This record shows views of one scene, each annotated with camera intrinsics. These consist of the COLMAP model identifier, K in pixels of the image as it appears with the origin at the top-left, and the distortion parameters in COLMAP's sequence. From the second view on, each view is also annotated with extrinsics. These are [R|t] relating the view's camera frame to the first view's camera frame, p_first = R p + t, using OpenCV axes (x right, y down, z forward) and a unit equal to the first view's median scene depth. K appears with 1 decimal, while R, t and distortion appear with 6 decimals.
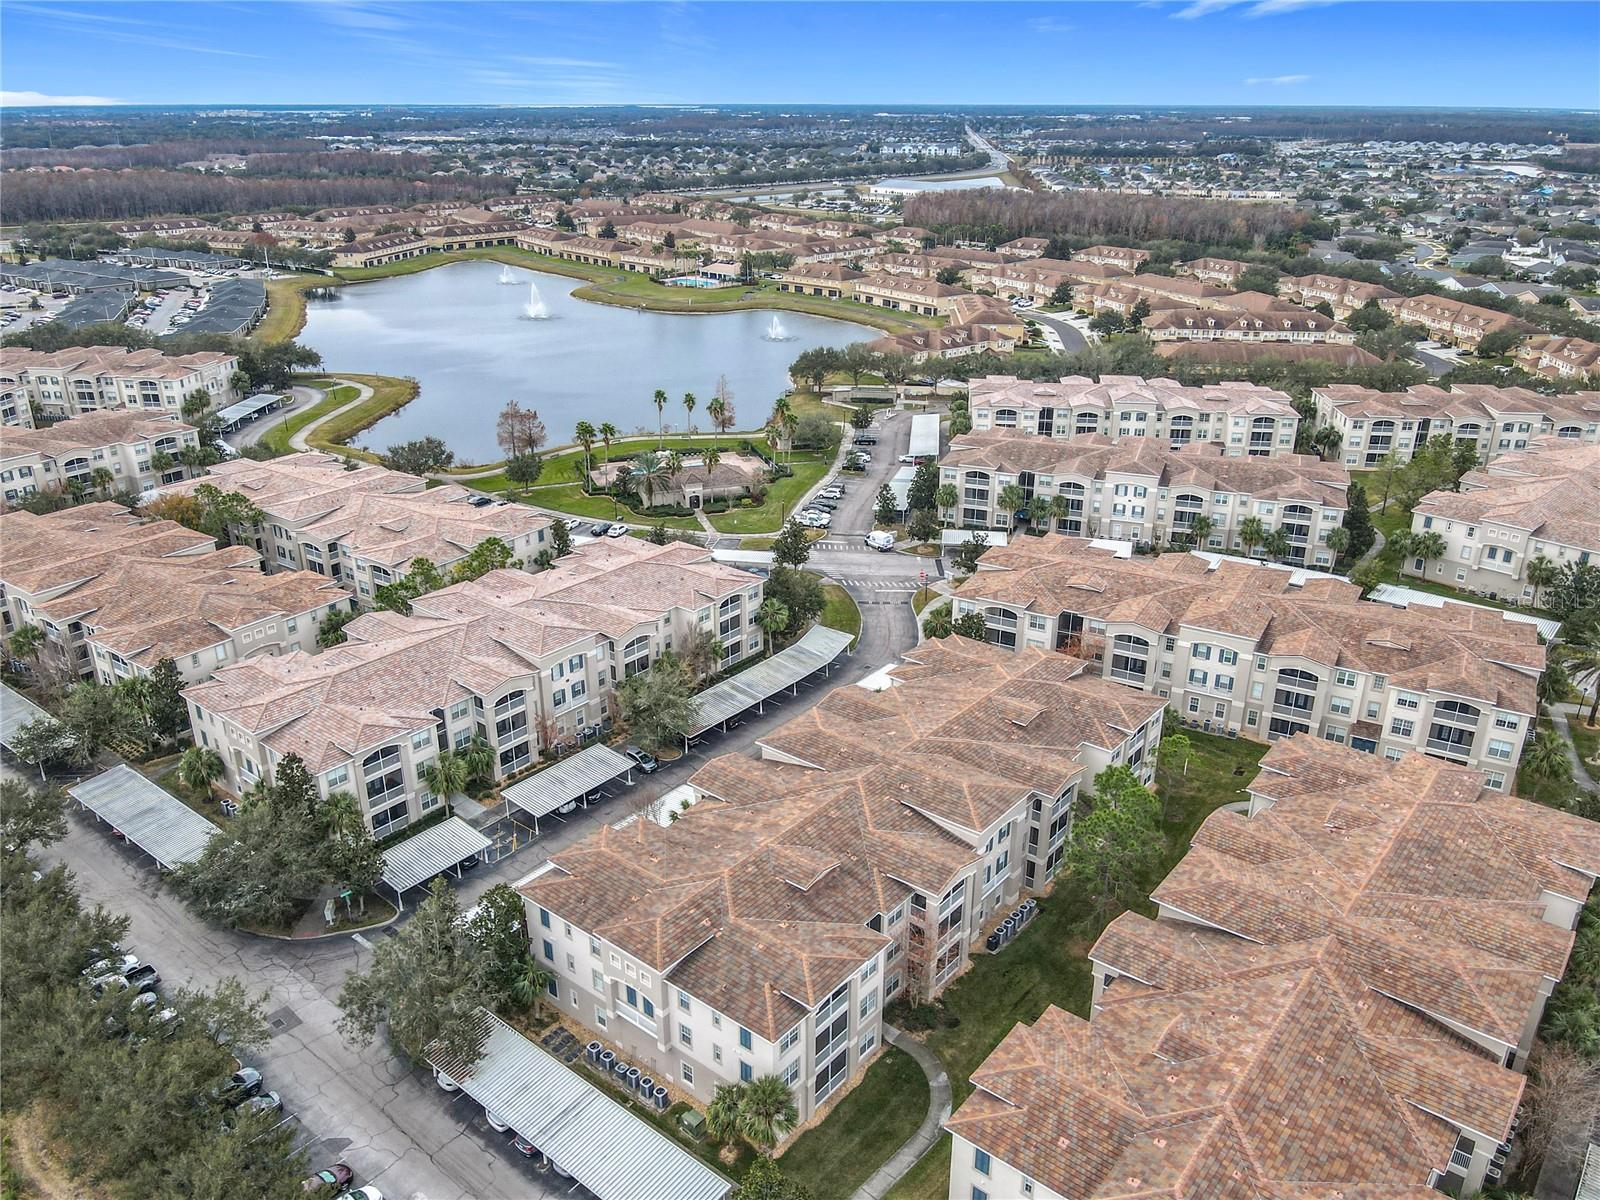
lens RADIAL K [[1230.9, 0, 800.6], [0, 1230.9, 598.3], [0, 0, 1]] dist [-0.008099, 0.015026]
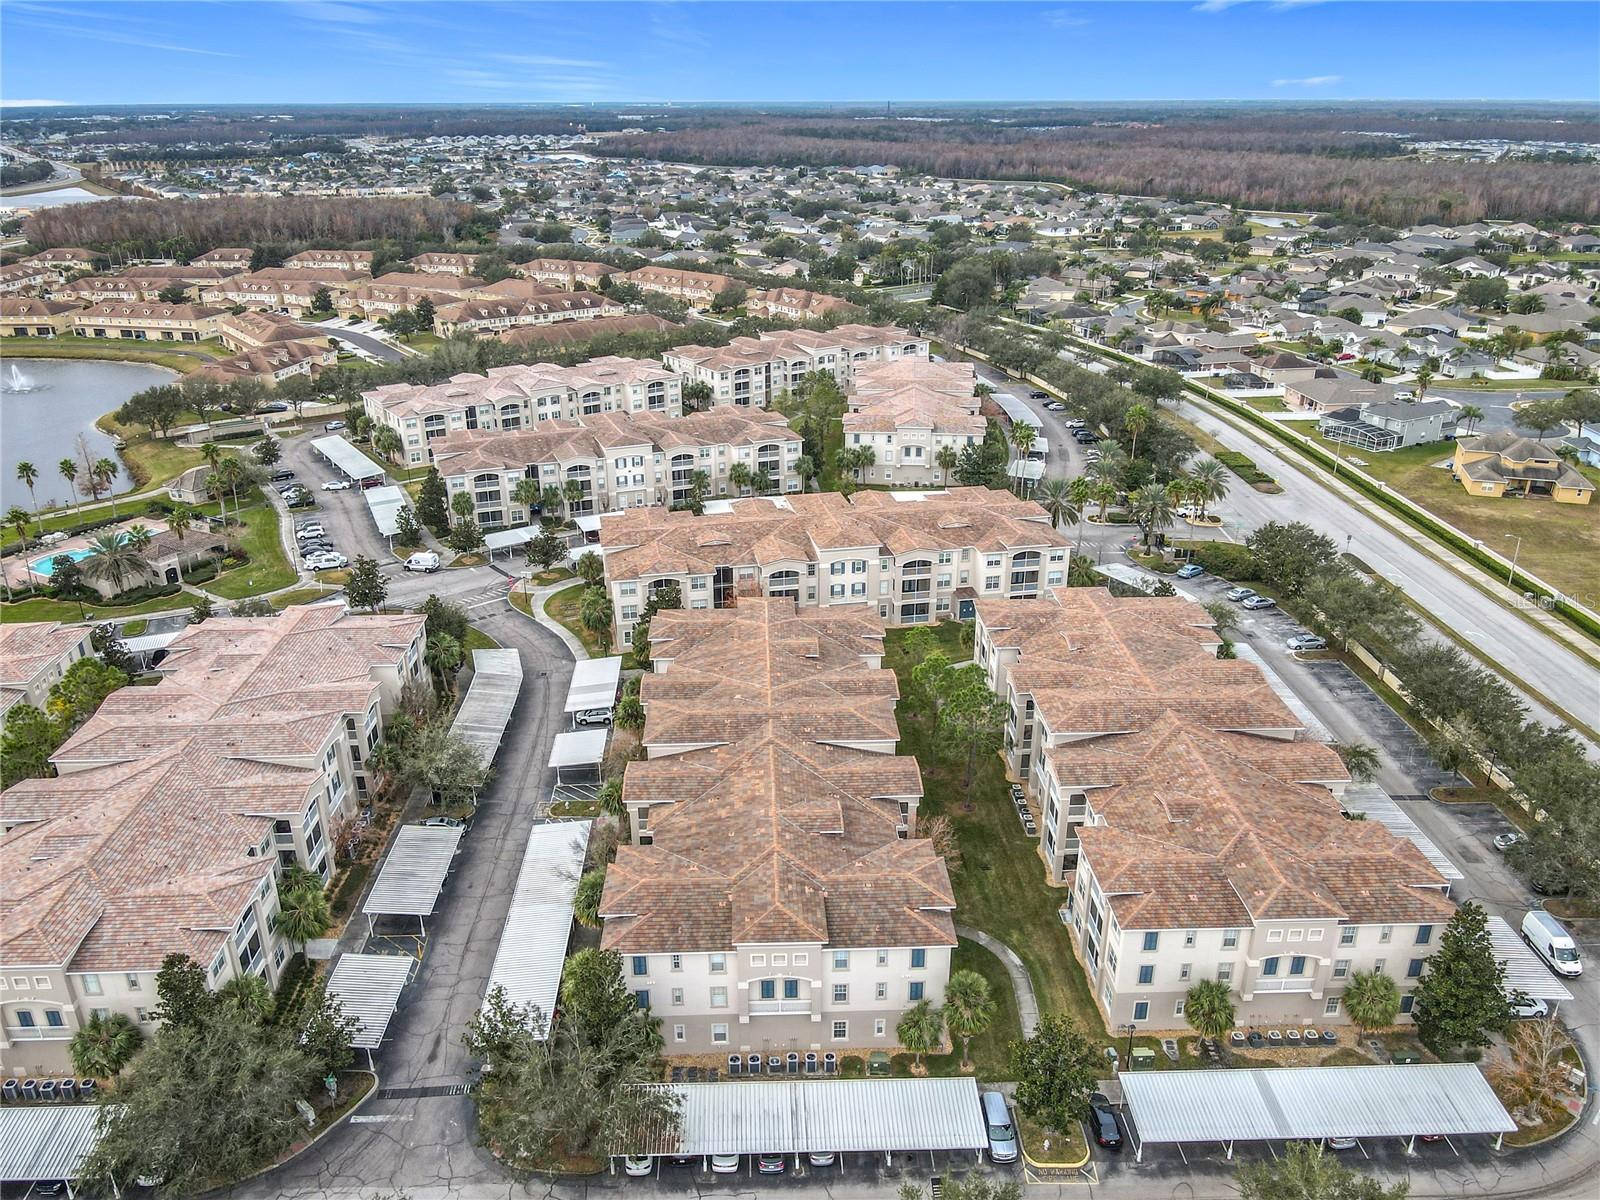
lens RADIAL K [[1209.5, 0, 793.5], [0, 1209.5, 604.4], [0, 0, 1]] dist [0.010742, 0.007215]
pose [[0.756285, -0.261896, 0.599535, -0.201828], [0.255949, 0.961784, 0.097271, -0.023158], [-0.602098, 0.079886, 0.794415, 0.053773]]
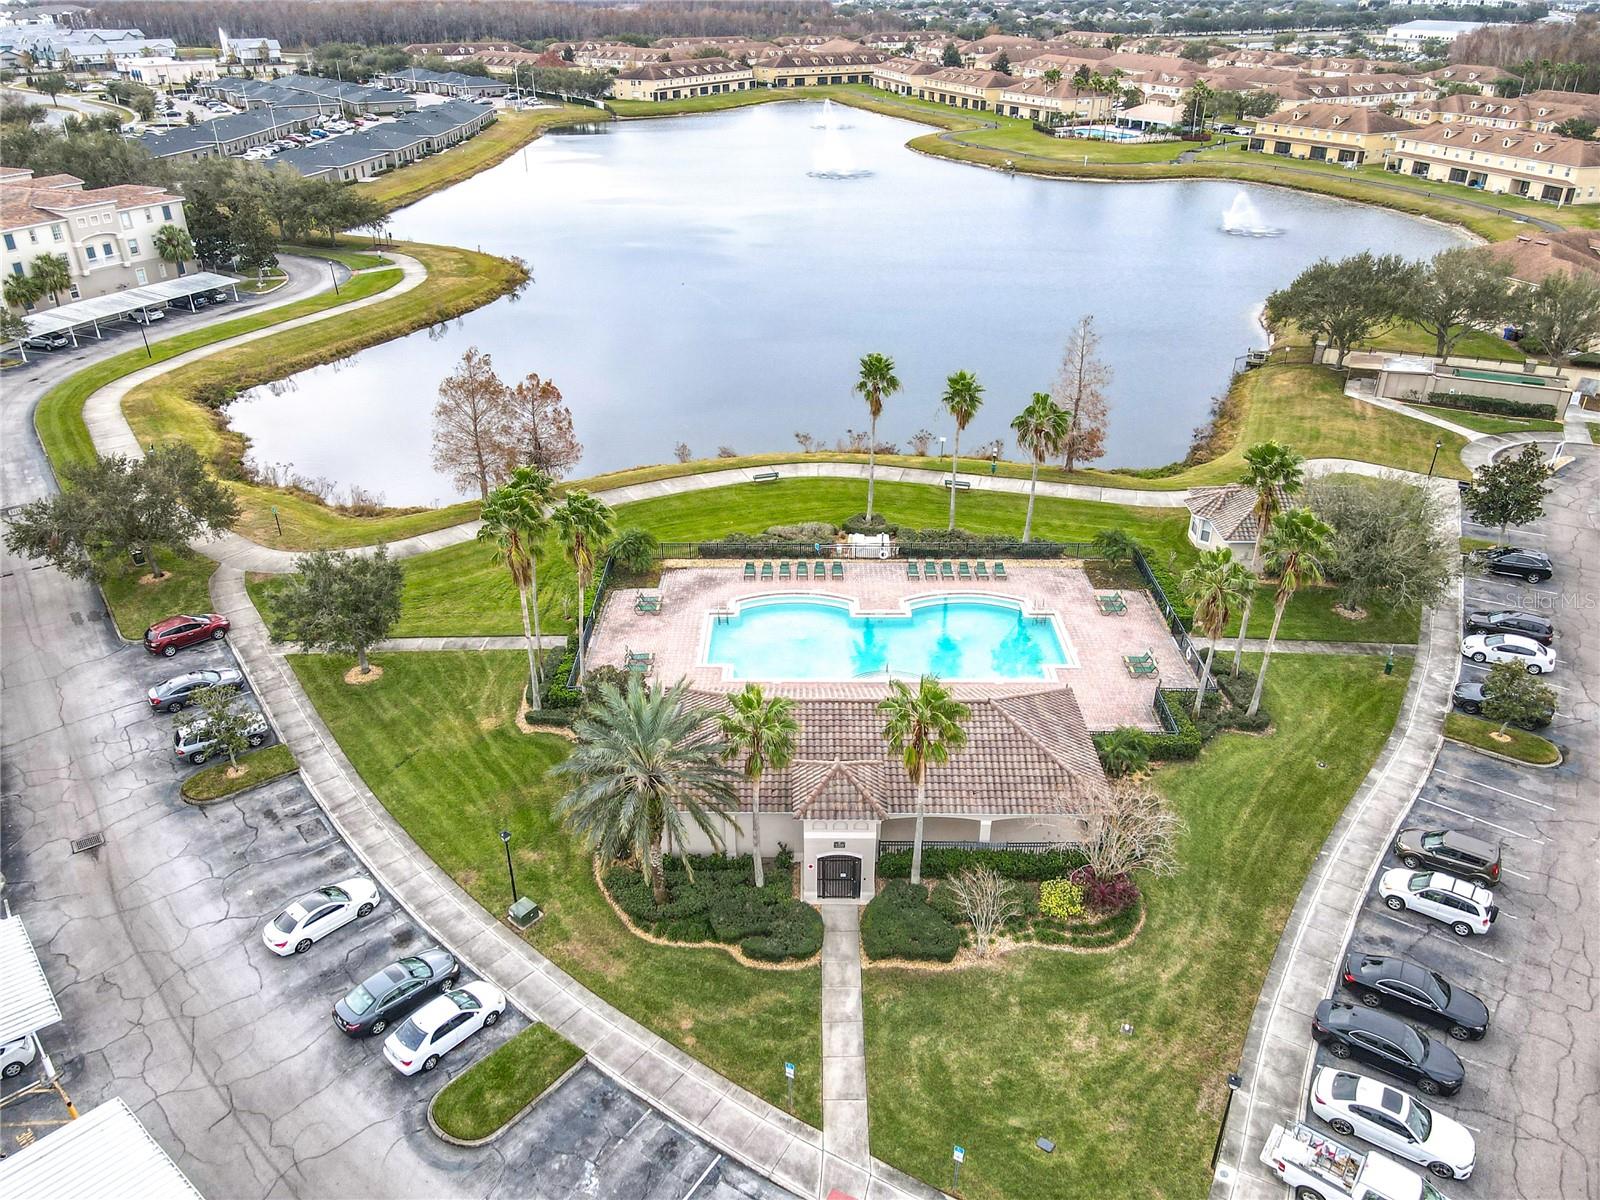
lens RADIAL K [[1168.9, 0, 800.6], [0, 1168.9, 603.5], [0, 0, 1]] dist [0.011861, 0.008576]
pose [[0.941390, 0.155783, -0.299192, -0.024717], [-0.124369, 0.984777, 0.121431, -0.118363], [0.313554, -0.077104, 0.946435, 0.586415]]
